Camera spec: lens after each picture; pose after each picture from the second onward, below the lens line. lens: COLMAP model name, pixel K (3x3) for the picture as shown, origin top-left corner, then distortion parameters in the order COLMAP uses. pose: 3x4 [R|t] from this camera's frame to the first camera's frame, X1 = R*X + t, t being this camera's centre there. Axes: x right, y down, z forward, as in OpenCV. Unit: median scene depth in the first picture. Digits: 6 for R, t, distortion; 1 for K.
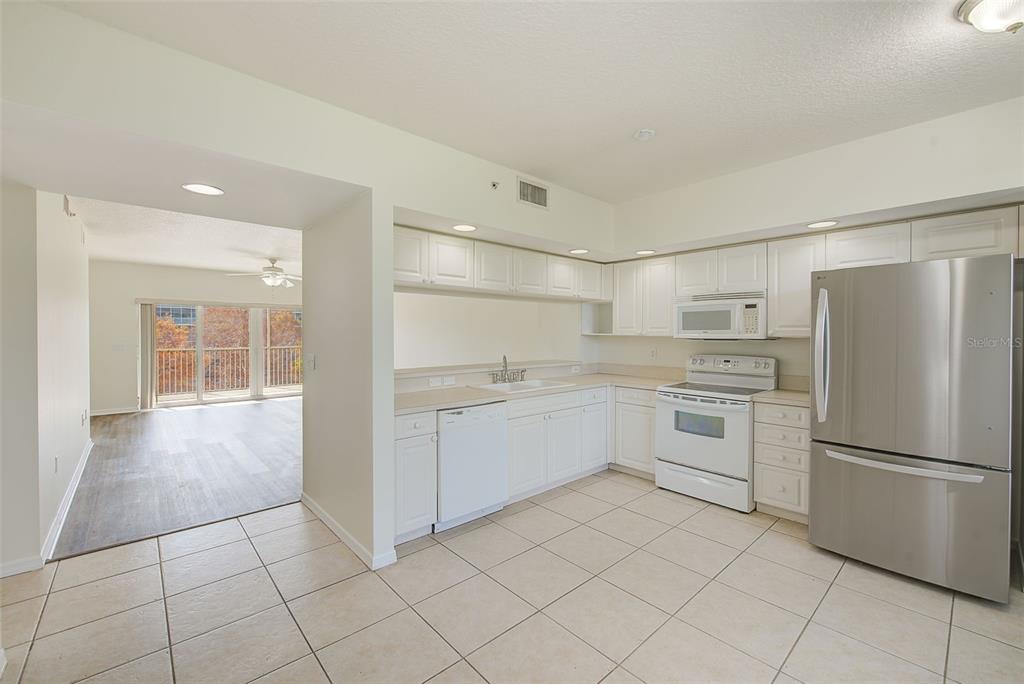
lens RADIAL K [[421.4, 0, 502.6], [0, 421.4, 337.1], [0, 0, 1]] dist [0.000359, -0.002738]
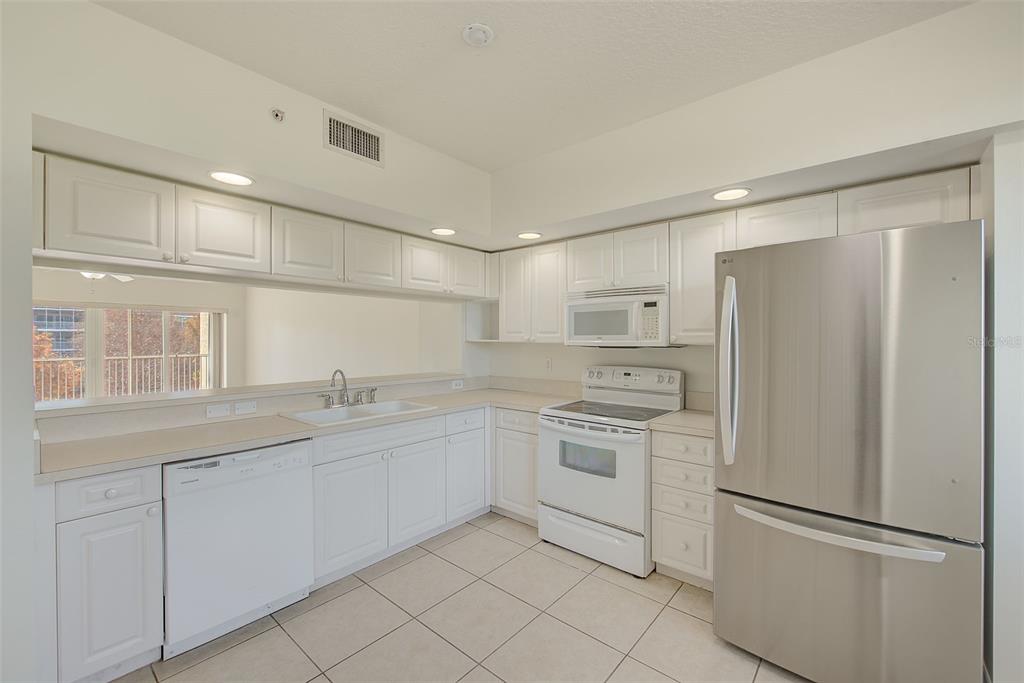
lens RADIAL K [[425.4, 0, 512.0], [0, 425.4, 341.5], [0, 0, 1]] dist [-0.000645, -0.000220]
pose [[0.989596, -0.002014, 0.143858, 0.218429], [0.002695, 0.999986, -0.004535, -0.001908], [-0.143847, 0.004876, 0.989588, 0.254798]]
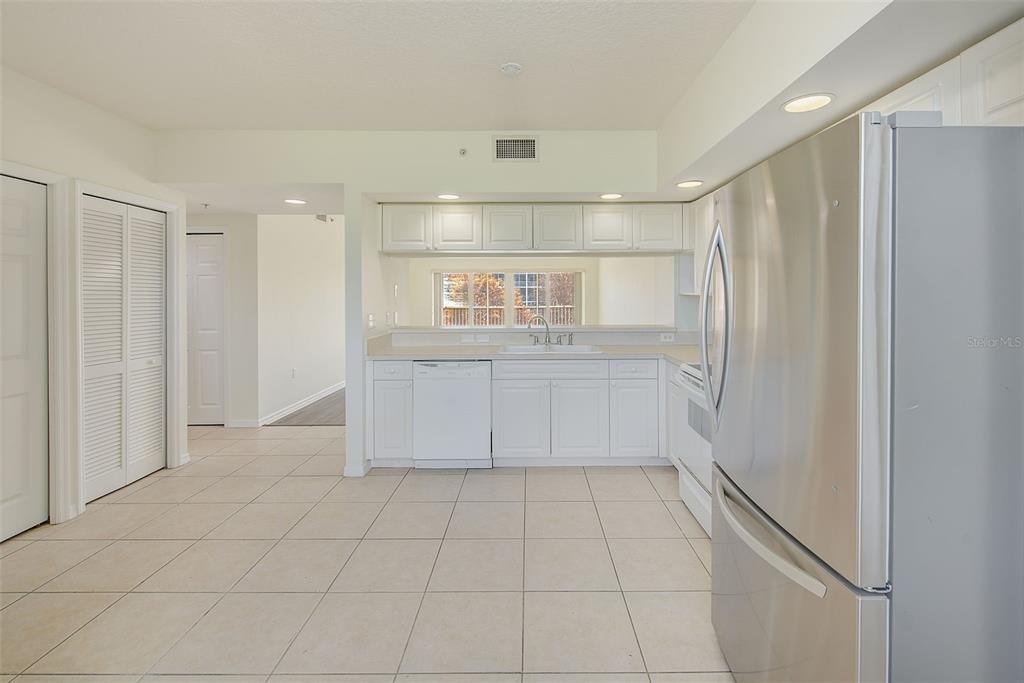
lens RADIAL K [[447.1, 0, 517.4], [0, 447.1, 296.8], [0, 0, 1]] dist [-0.001028, -0.000248]
pose [[0.746582, 0.000191, -0.665293, 0.723981], [-0.001983, 0.999996, -0.001938, 0.000799], [0.665291, 0.002766, 0.746579, 0.229548]]
